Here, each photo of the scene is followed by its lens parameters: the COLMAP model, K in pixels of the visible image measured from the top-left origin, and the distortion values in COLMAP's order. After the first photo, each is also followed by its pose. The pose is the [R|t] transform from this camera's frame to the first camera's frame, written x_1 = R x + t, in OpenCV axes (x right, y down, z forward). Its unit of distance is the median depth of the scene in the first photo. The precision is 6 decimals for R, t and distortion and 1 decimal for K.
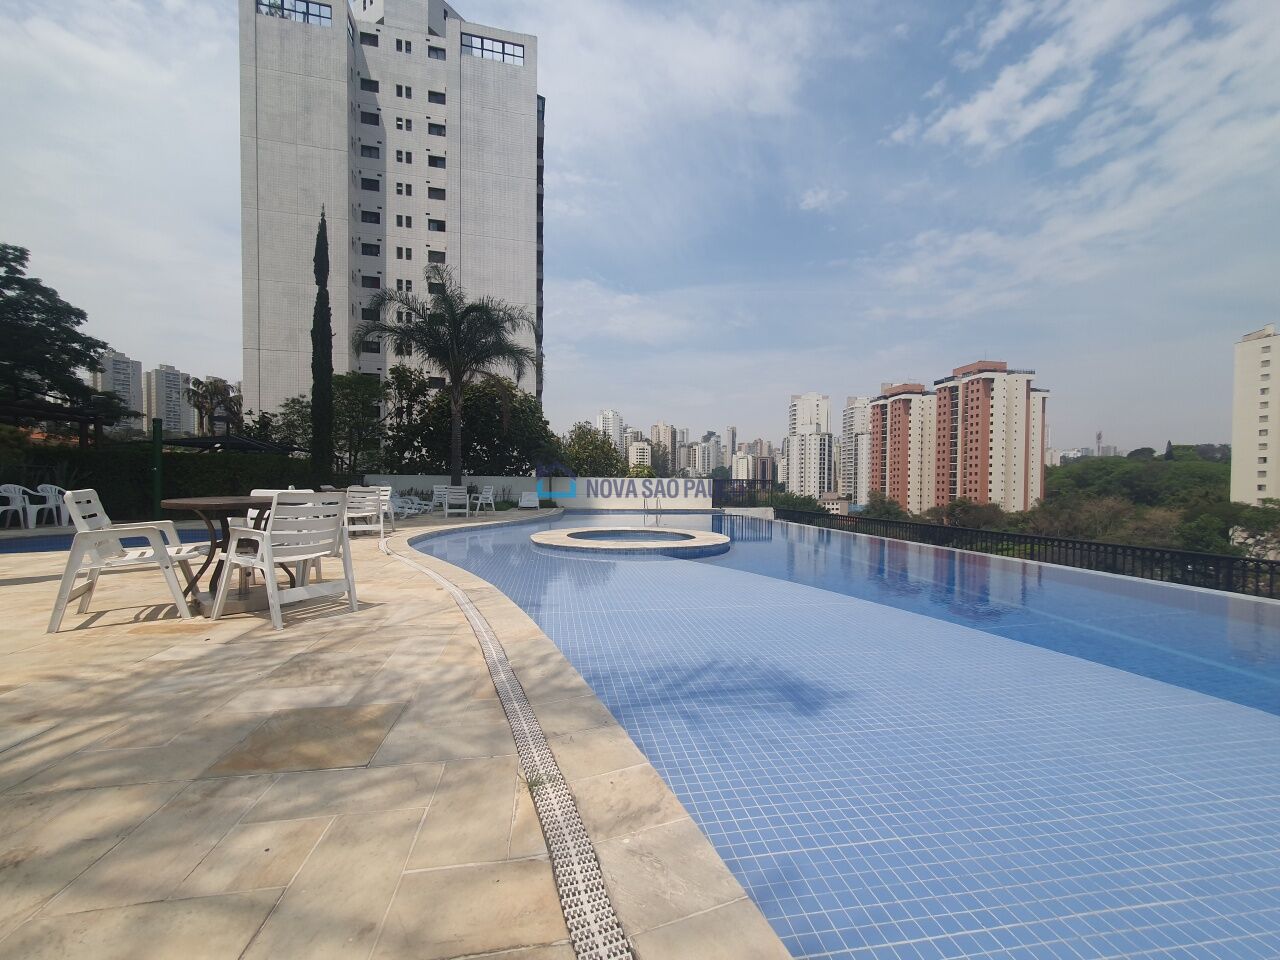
lens RADIAL K [[518.6, 0, 648.9], [0, 518.6, 478.3], [0, 0, 1]] dist [-0.002742, 0.001474]
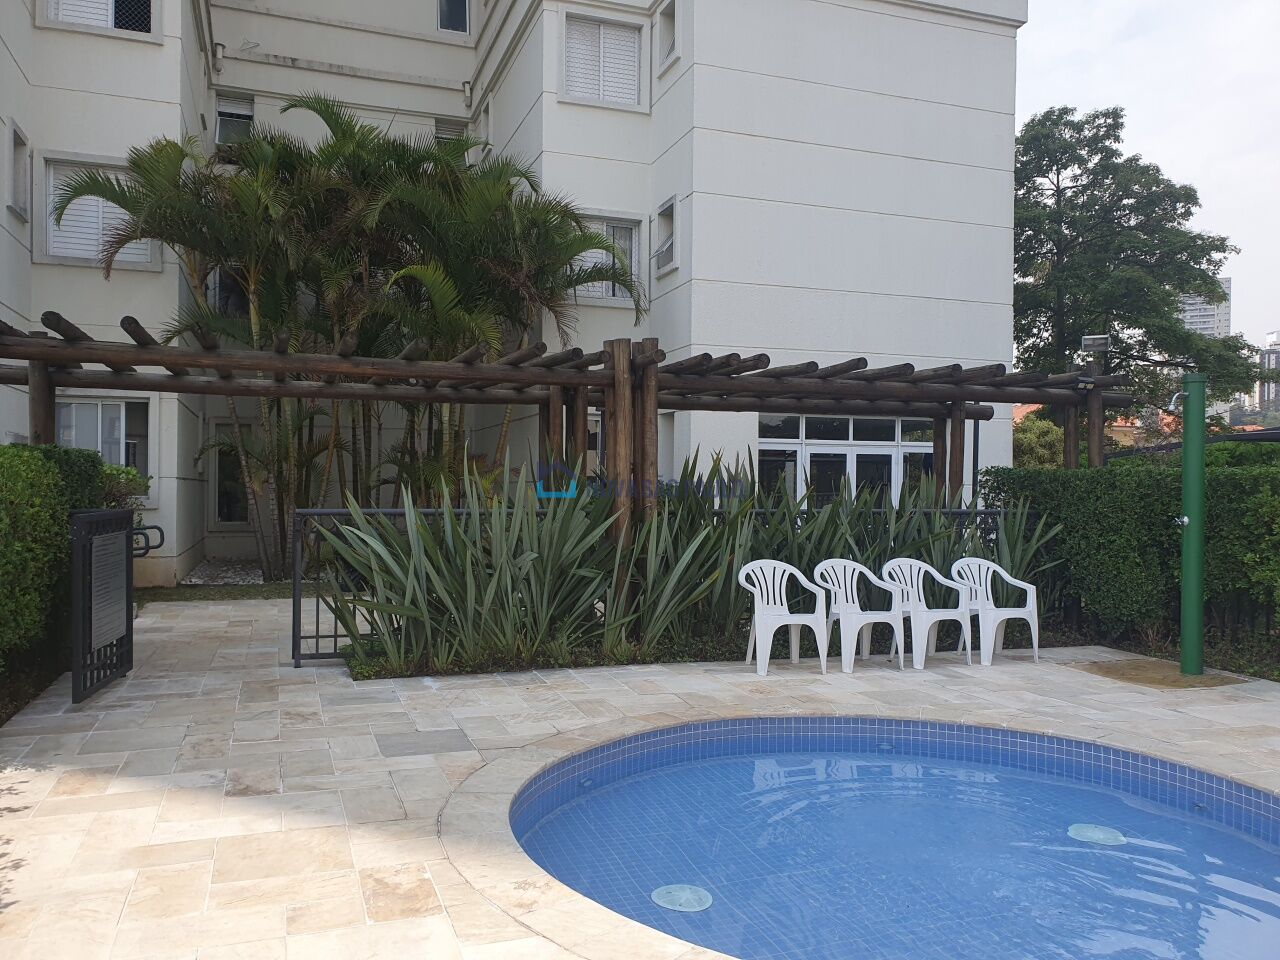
lens RADIAL K [[993.2, 0, 639.8], [0, 993.2, 483.4], [0, 0, 1]] dist [0.008766, 0.001278]
pose [[0.180120, 0.000250, -0.983645, -0.205314], [-0.010578, 0.999943, -0.001682, -0.018034], [0.983588, 0.010708, 0.180112, 0.275207]]
